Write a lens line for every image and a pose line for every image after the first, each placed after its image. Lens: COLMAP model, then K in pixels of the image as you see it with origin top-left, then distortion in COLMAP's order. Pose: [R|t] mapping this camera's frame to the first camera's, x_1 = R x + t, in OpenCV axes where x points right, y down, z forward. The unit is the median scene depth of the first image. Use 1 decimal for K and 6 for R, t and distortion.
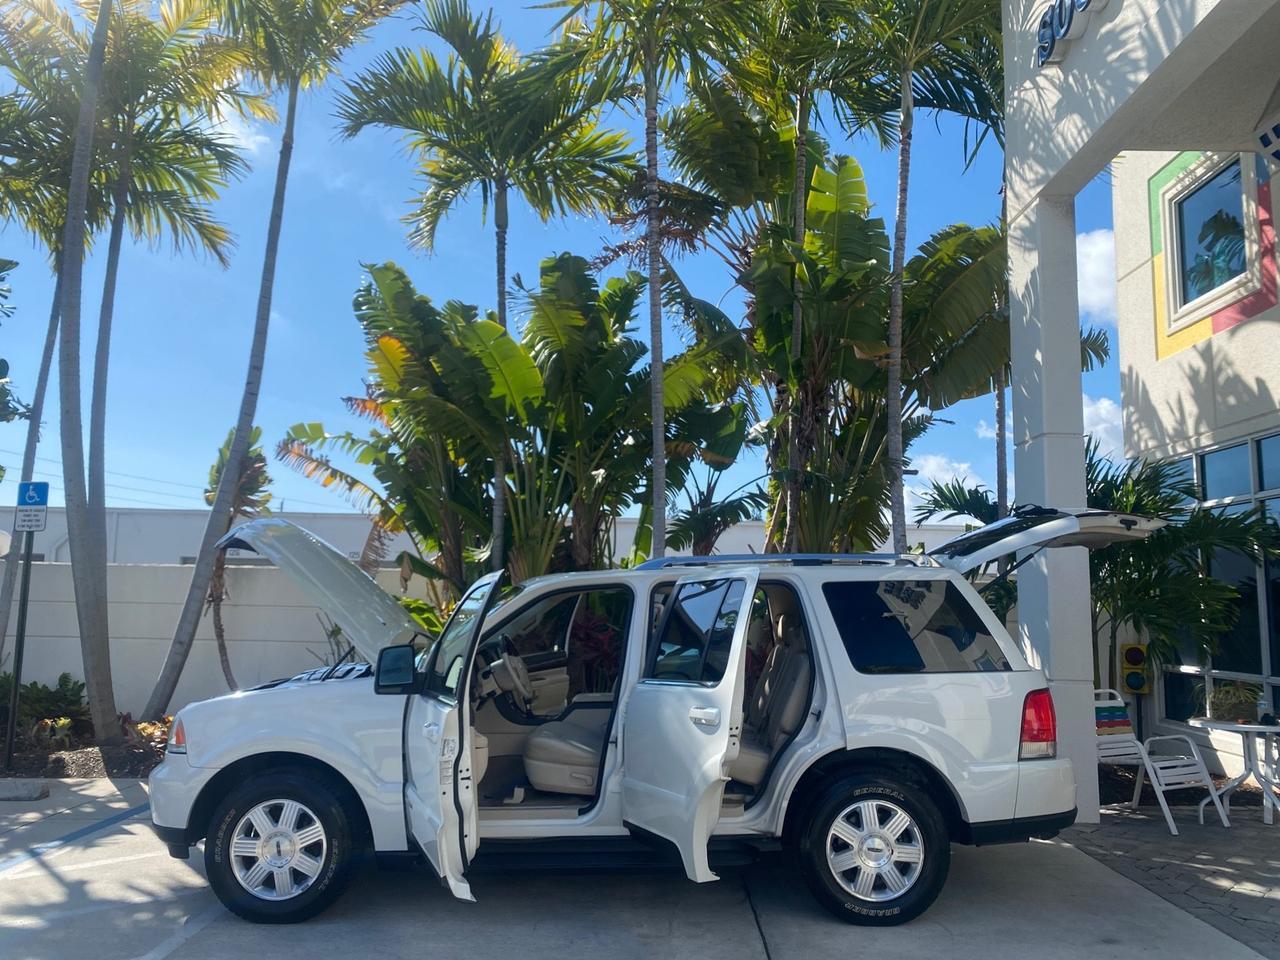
lens RADIAL K [[981.8, 0, 641.0], [0, 981.8, 474.5], [0, 0, 1]] dist [0.015369, 0.001231]
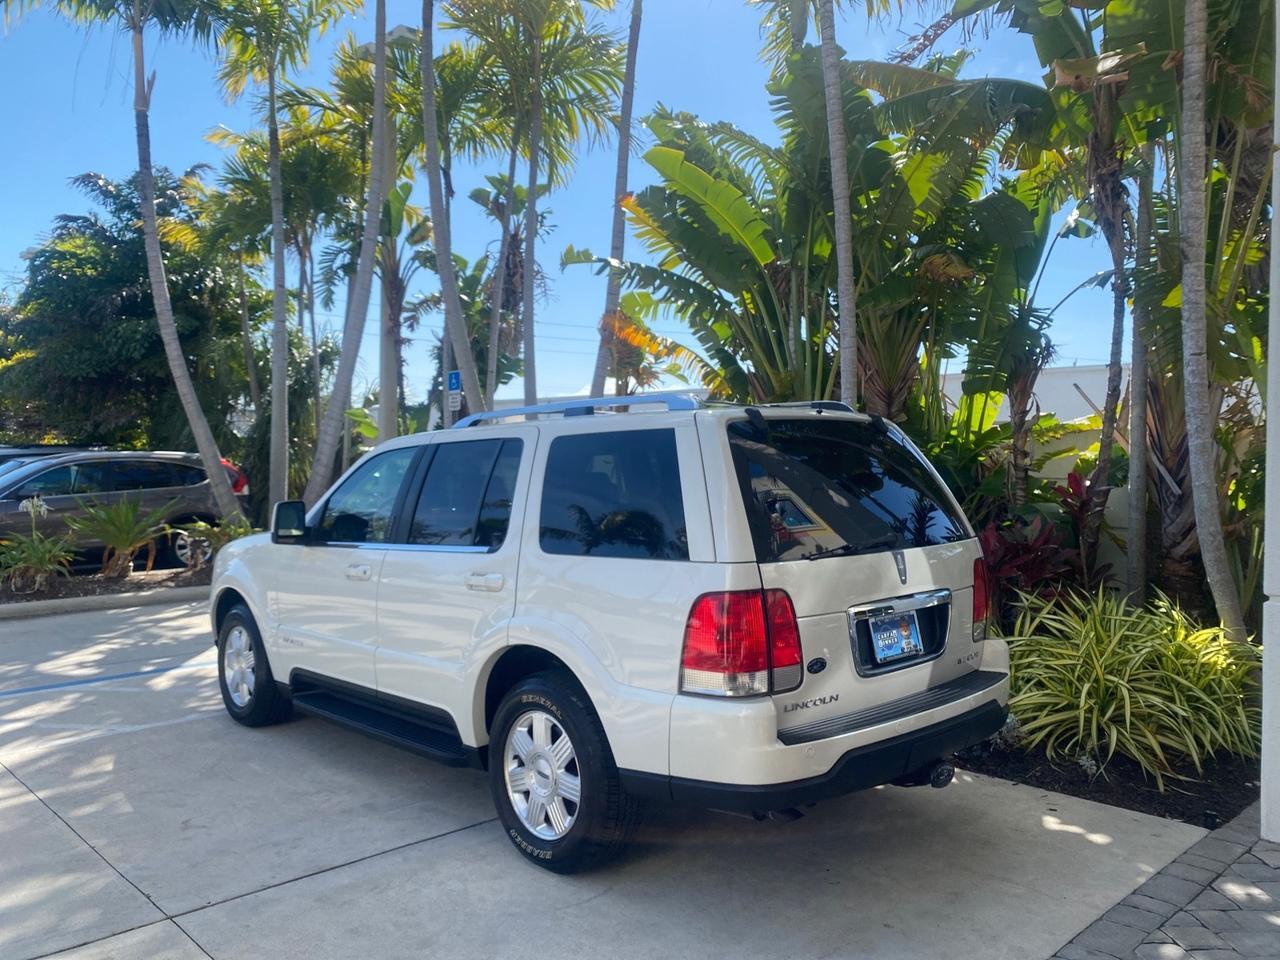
lens RADIAL K [[975.6, 0, 639.3], [0, 975.6, 472.0], [0, 0, 1]] dist [0.012675, -0.003400]
pose [[0.691404, -0.003569, -0.722459, 0.470846], [0.101381, 0.990573, 0.092129, 0.044591], [0.715320, -0.136942, 0.685248, 0.309055]]
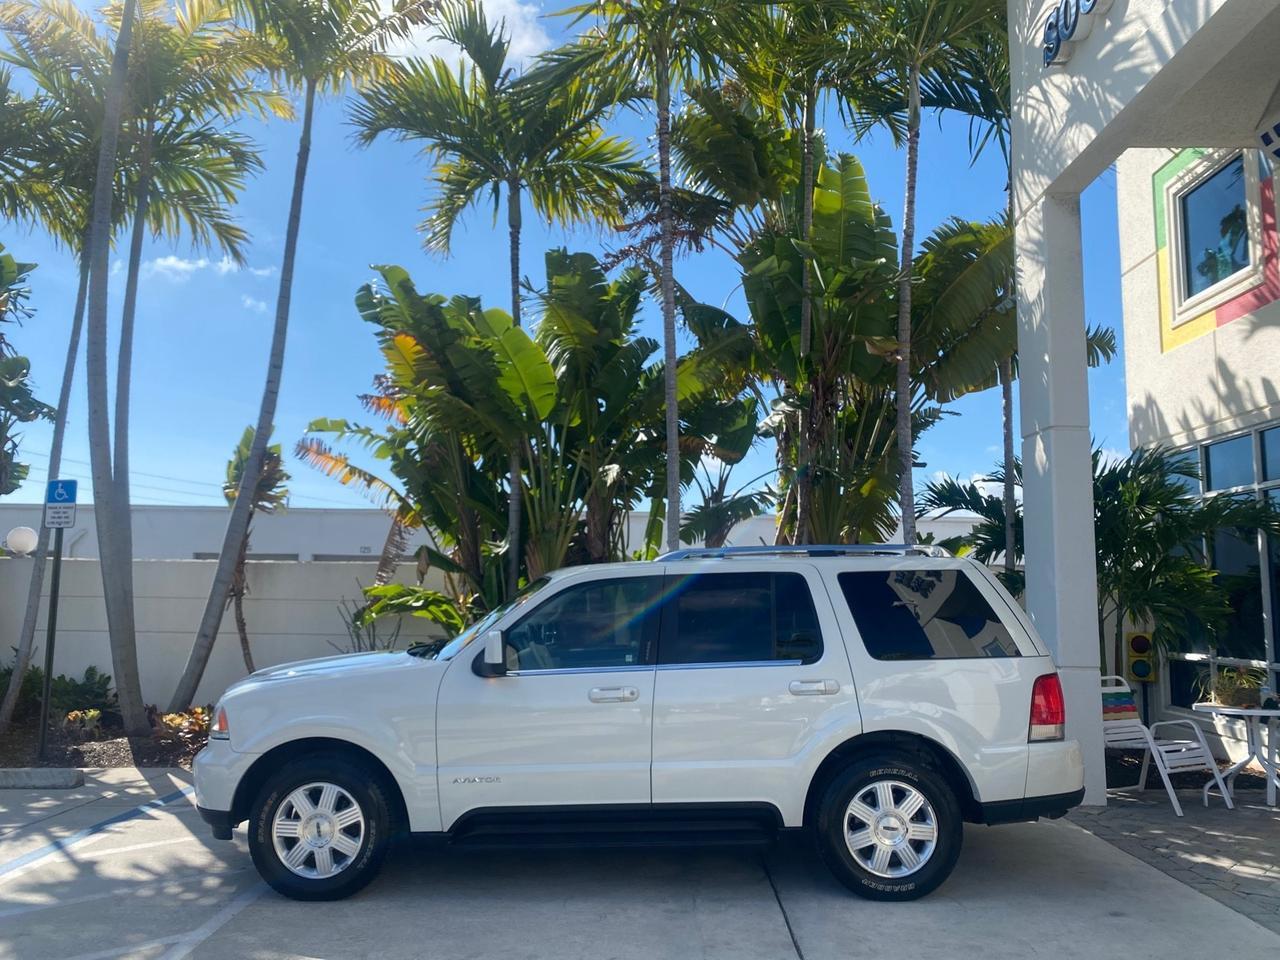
lens RADIAL K [[982.8, 0, 638.9], [0, 982.8, 475.3], [0, 0, 1]] dist [0.020897, -0.005419]
pose [[0.999966, -0.006281, -0.005266, -0.011309], [0.006318, 0.999955, 0.007130, -0.000715], [0.005221, -0.007163, 0.999961, -0.023097]]
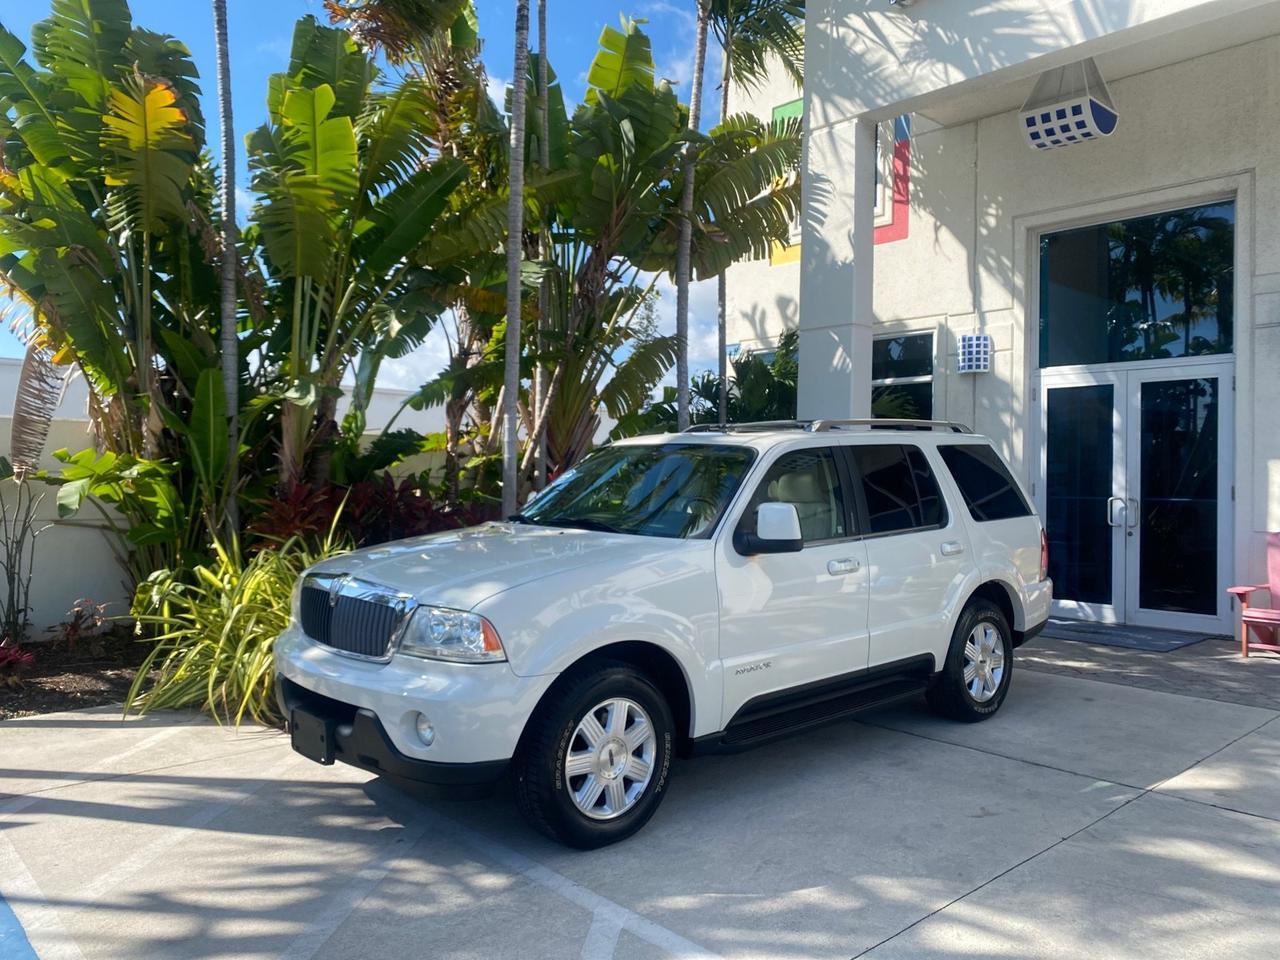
lens RADIAL K [[975.6, 0, 639.3], [0, 975.6, 472.0], [0, 0, 1]] dist [0.012675, -0.003400]
pose [[0.741649, -0.004715, 0.670771, -0.497320], [-0.086645, 0.990925, 0.102766, 0.032345], [-0.665169, -0.134335, 0.734510, 0.233098]]
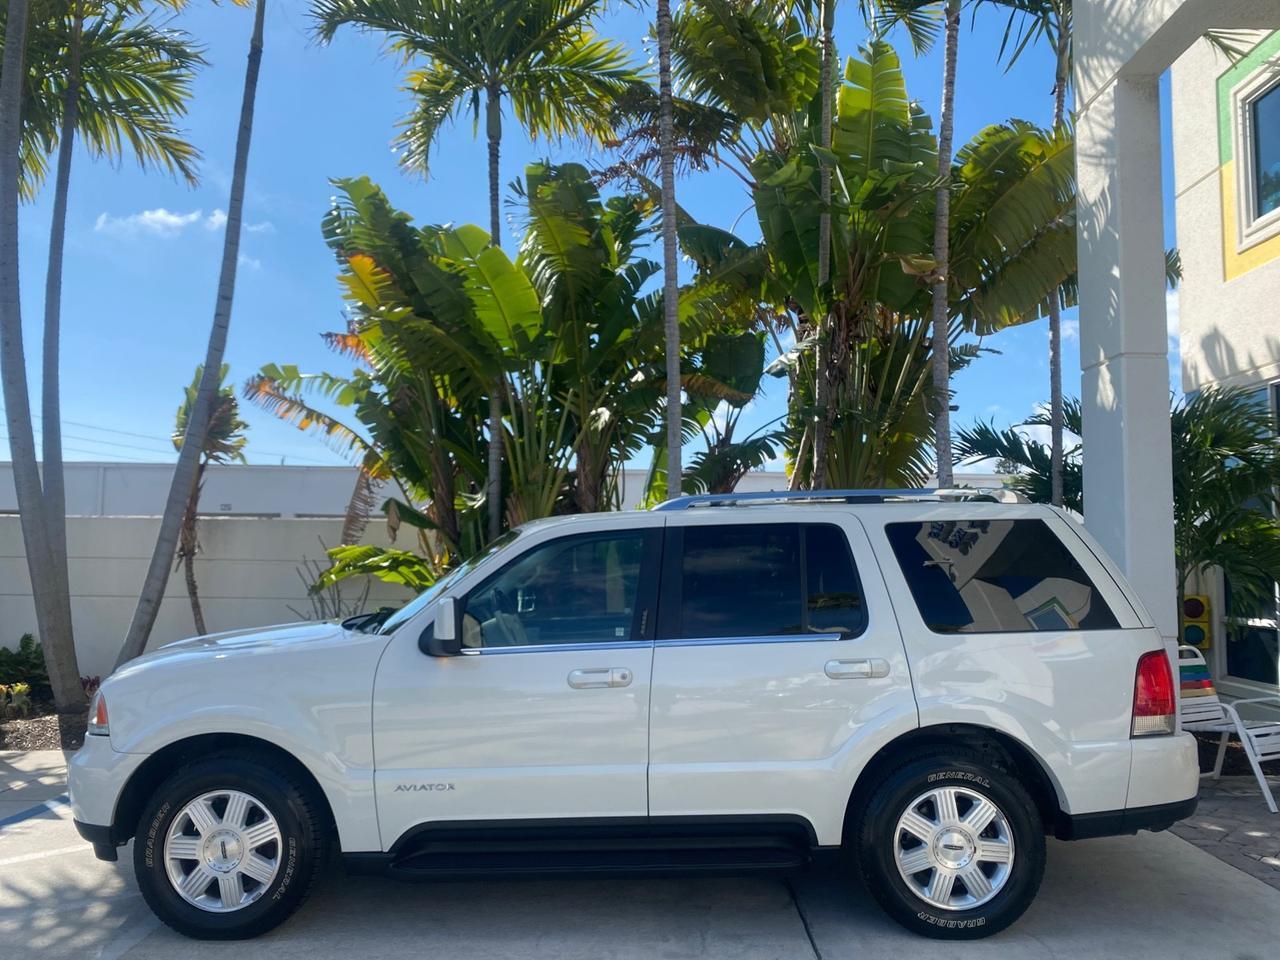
lens RADIAL K [[975.6, 0, 639.3], [0, 975.6, 472.0], [0, 0, 1]] dist [0.012675, -0.003400]
pose [[0.999967, -0.007226, -0.003665, -0.009709], [0.007371, 0.999129, 0.041084, 0.019602], [0.003365, -0.041109, 0.999149, 0.112009]]
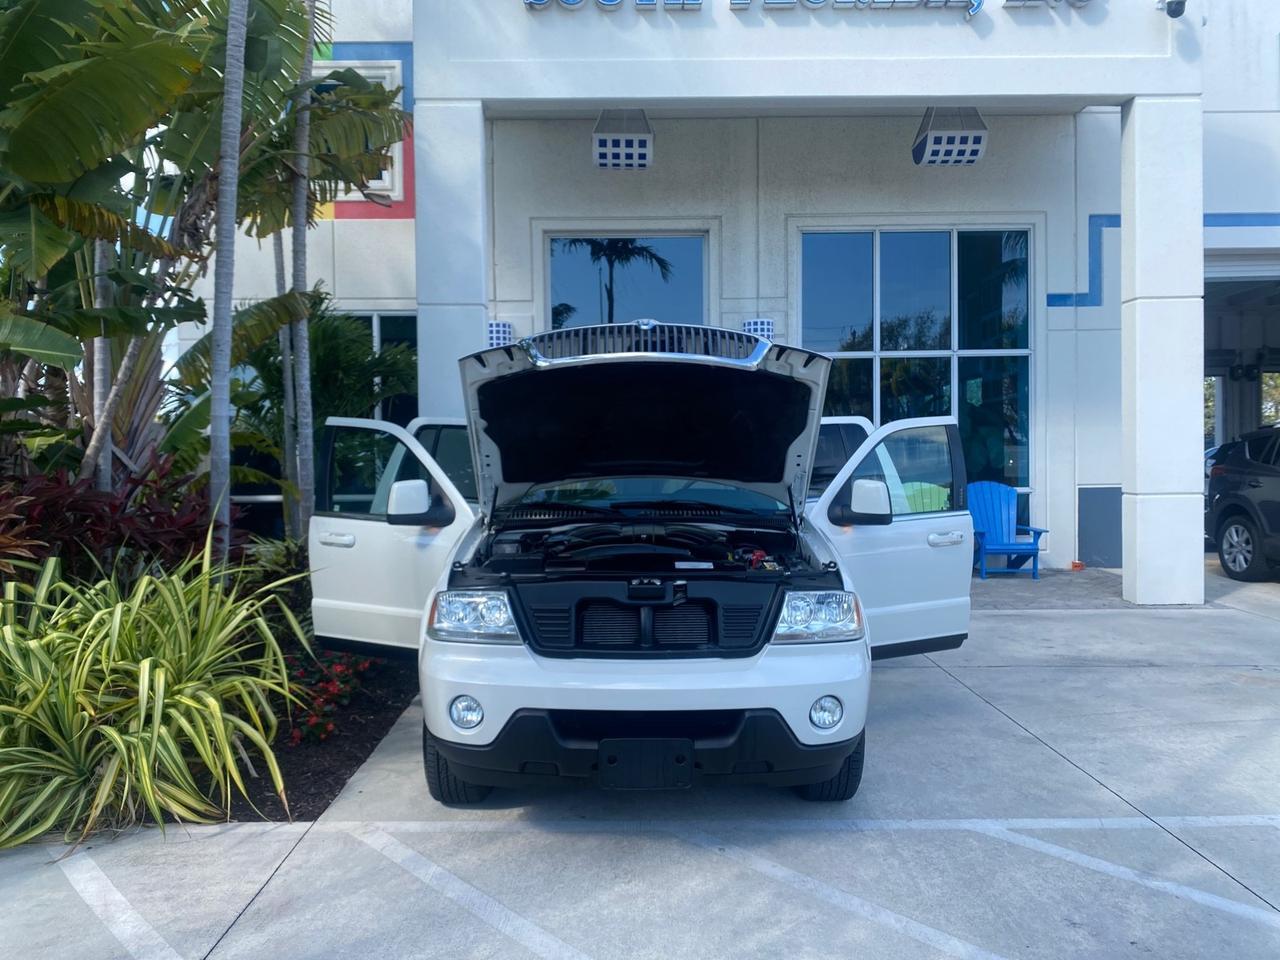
lens RADIAL K [[981.8, 0, 641.0], [0, 981.8, 474.5], [0, 0, 1]] dist [0.015369, 0.001231]
pose [[-0.013341, -0.037193, 0.999219, -0.699472], [-0.124465, 0.991598, 0.035248, 0.086150], [-0.992134, -0.123897, -0.017858, 0.682840]]
